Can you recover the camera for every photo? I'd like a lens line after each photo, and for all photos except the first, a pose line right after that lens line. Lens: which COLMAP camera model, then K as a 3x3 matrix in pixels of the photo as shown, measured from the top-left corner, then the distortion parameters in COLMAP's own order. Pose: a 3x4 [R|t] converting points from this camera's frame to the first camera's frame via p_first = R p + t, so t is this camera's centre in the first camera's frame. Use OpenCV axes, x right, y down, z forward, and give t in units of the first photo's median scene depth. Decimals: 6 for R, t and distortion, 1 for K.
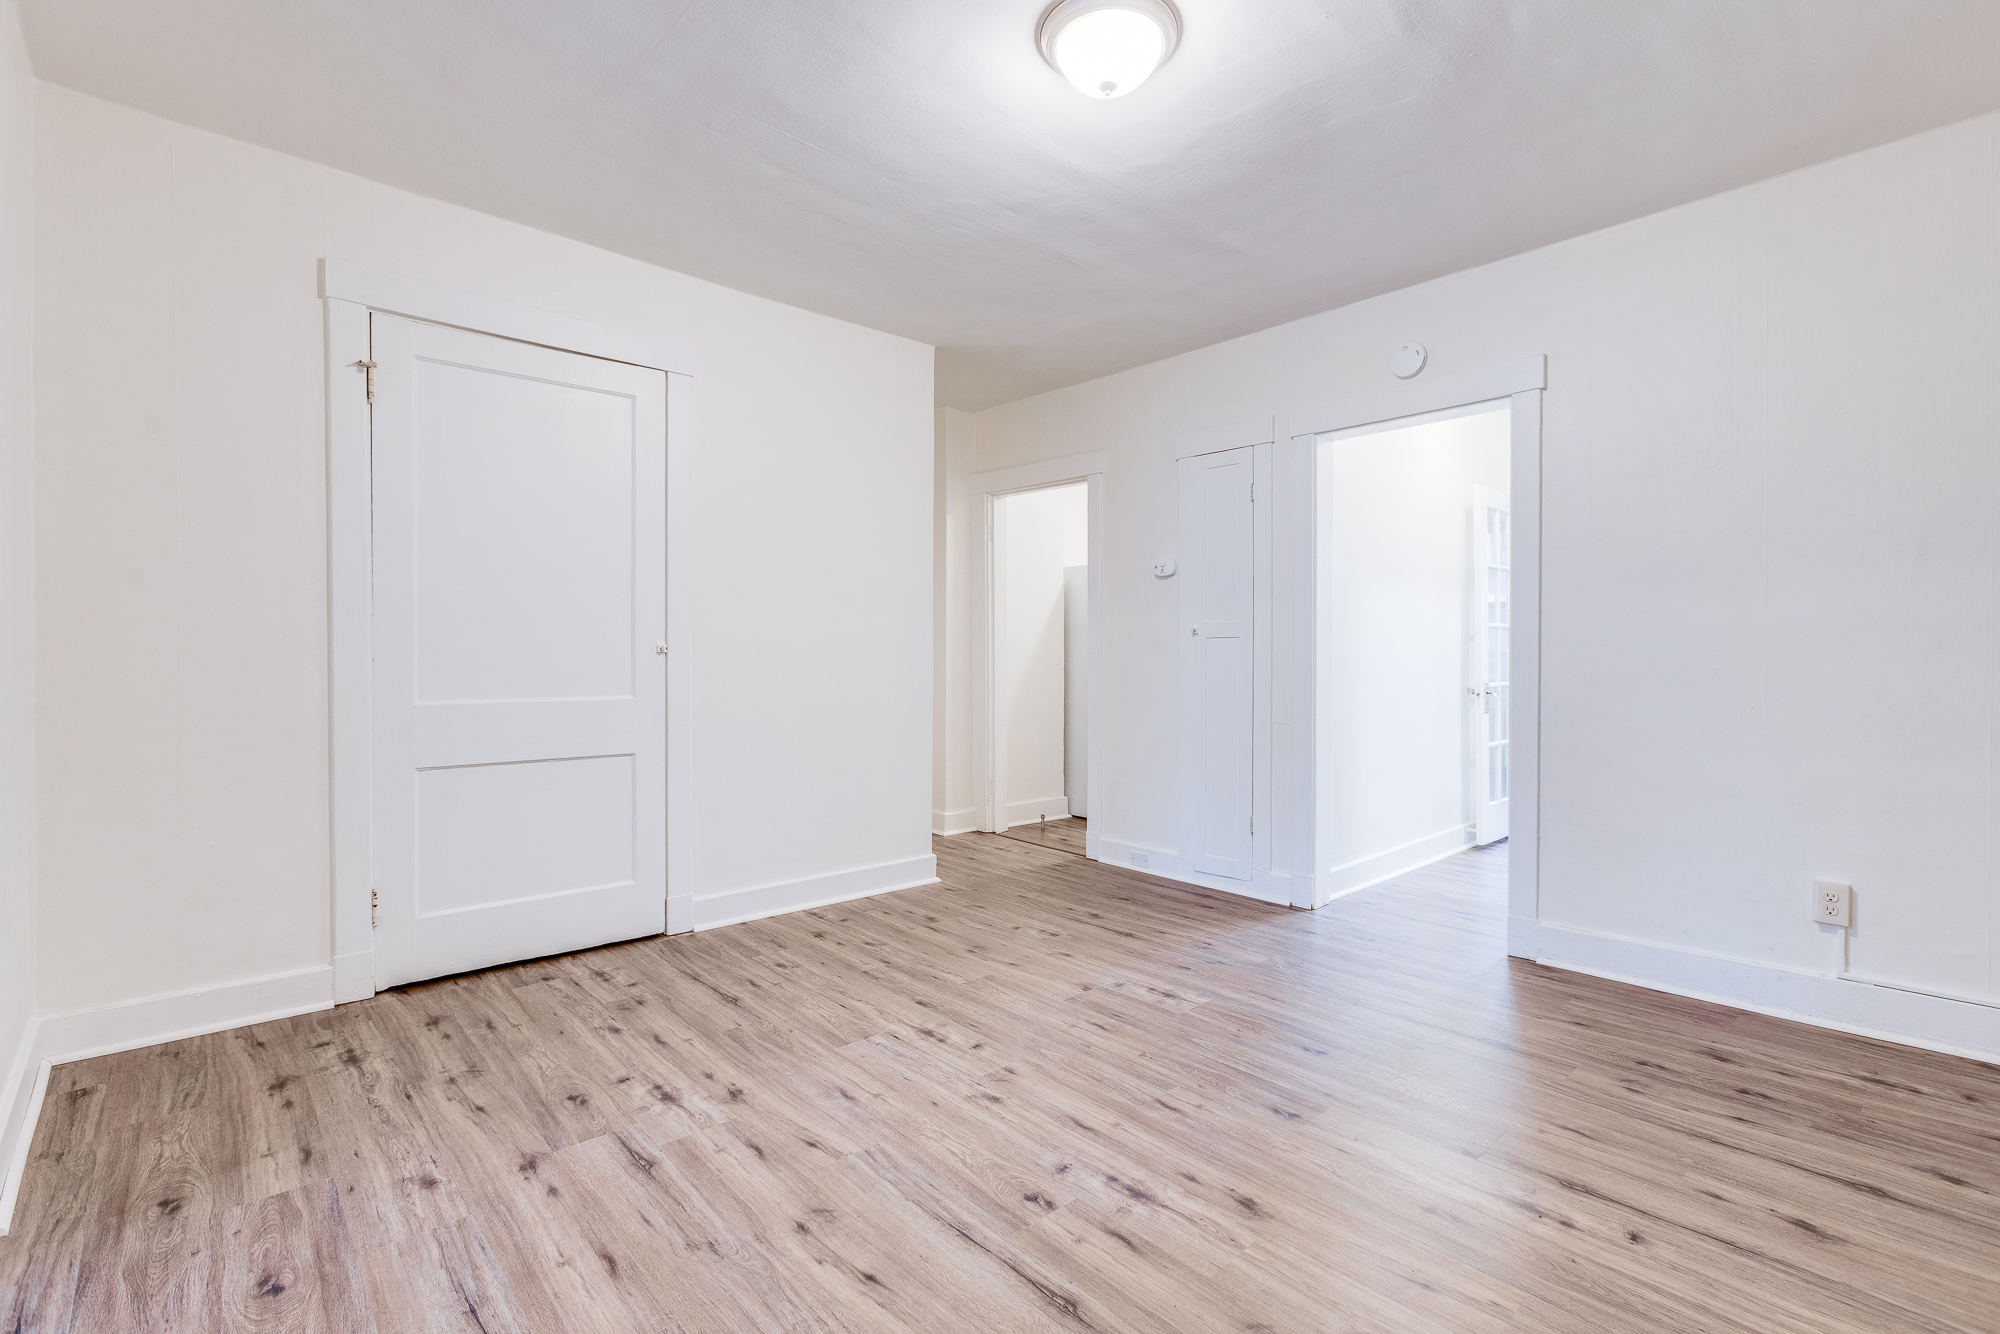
lens RADIAL K [[900.9, 0, 998.1], [0, 900.9, 652.4], [0, 0, 1]] dist [-0.014063, 0.006845]
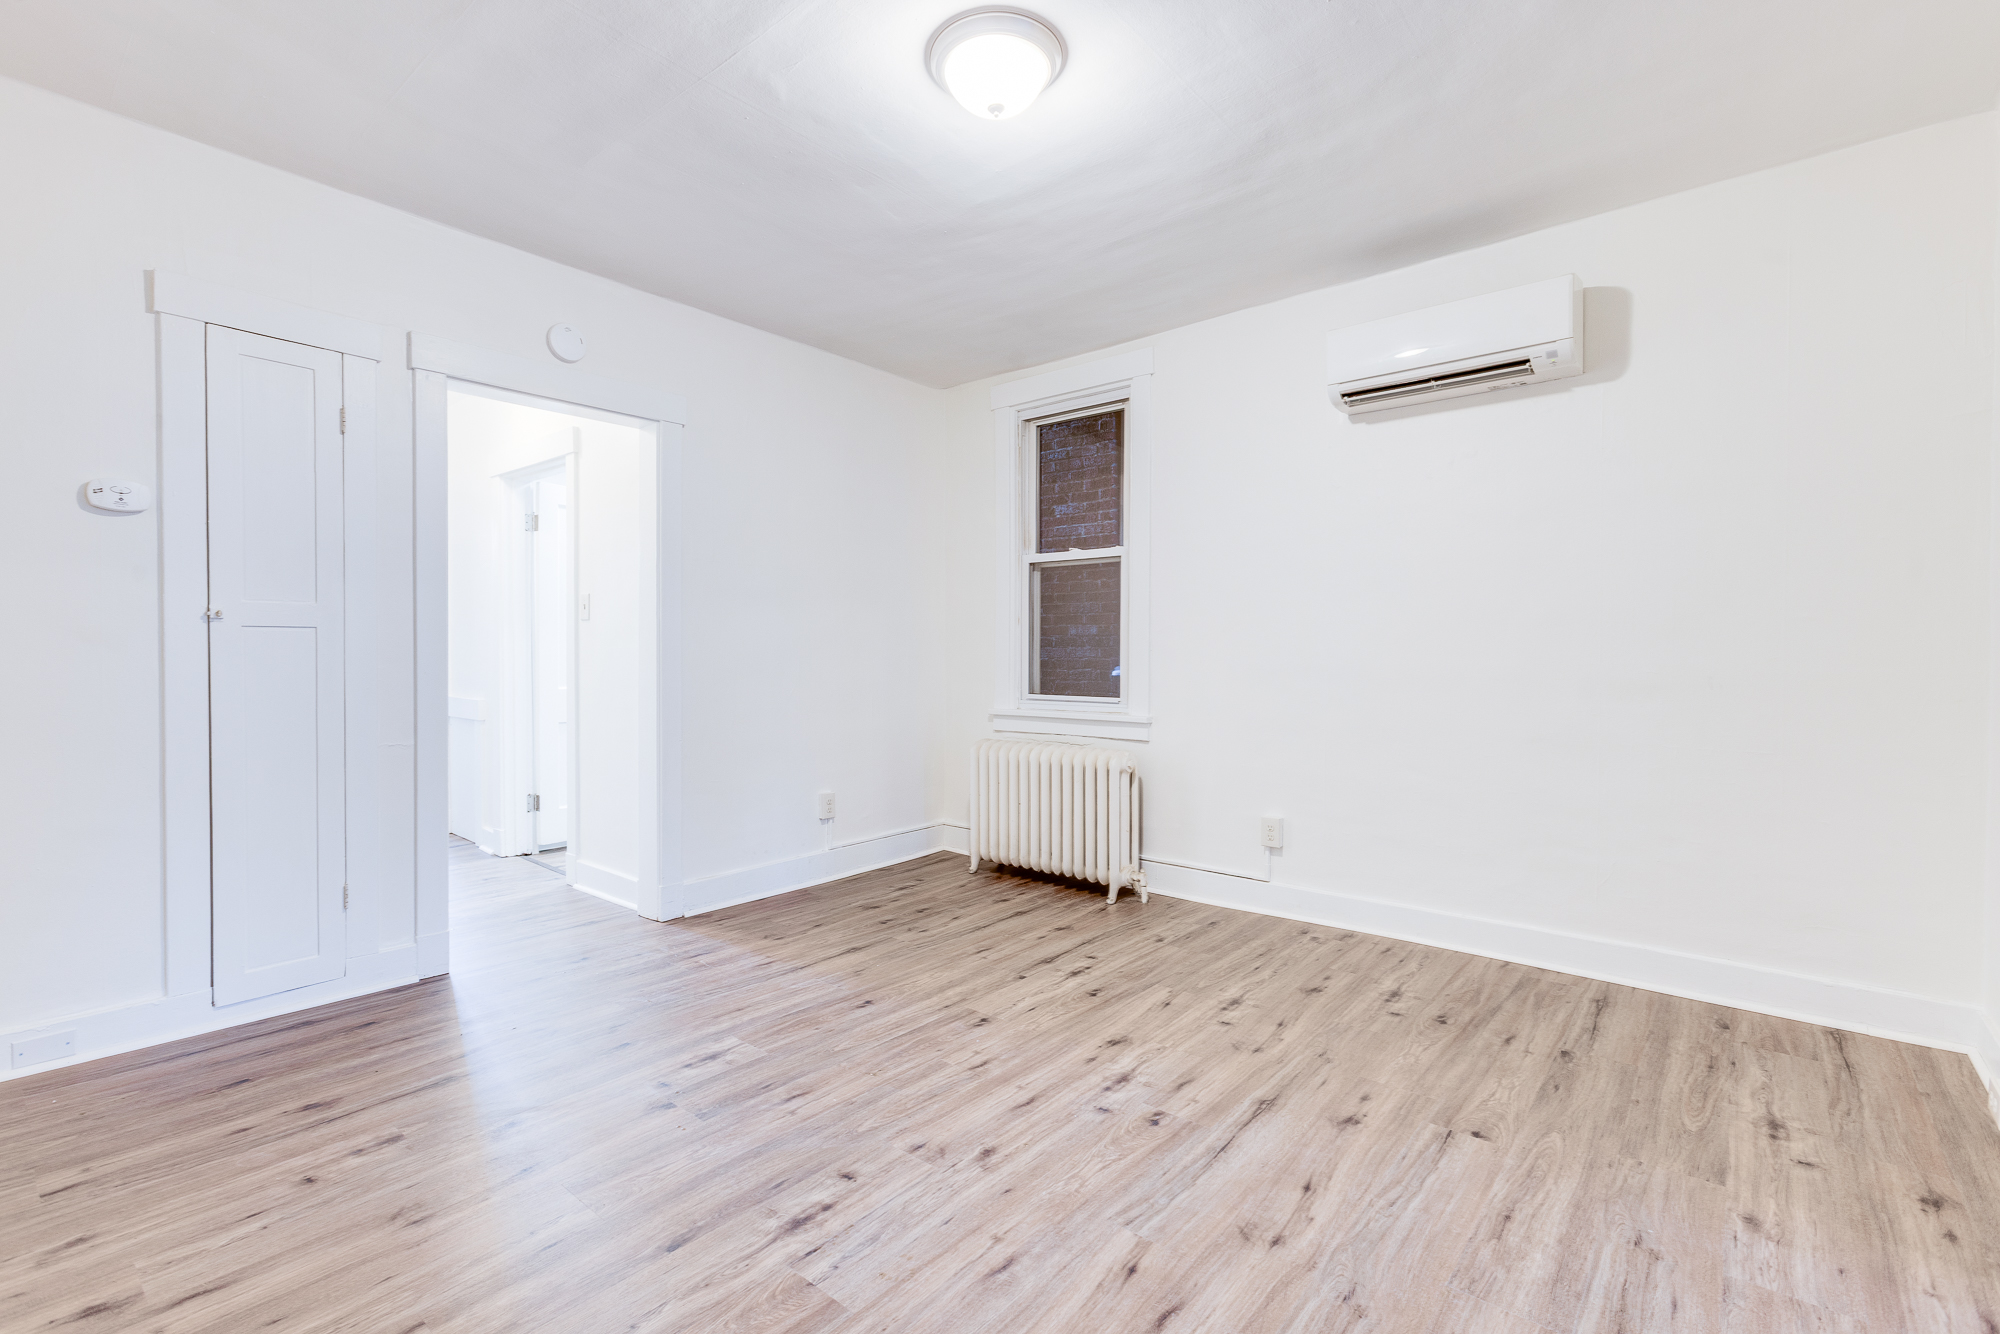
lens RADIAL K [[878.3, 0, 1000.0], [0, 878.3, 667.0], [0, 0, 1]] dist [-0.017129, 0.008134]
pose [[-0.131289, -0.015148, 0.991228, -0.864659], [-0.006862, 0.999873, 0.014371, -0.000285], [-0.991320, -0.004915, -0.131376, 1.104741]]
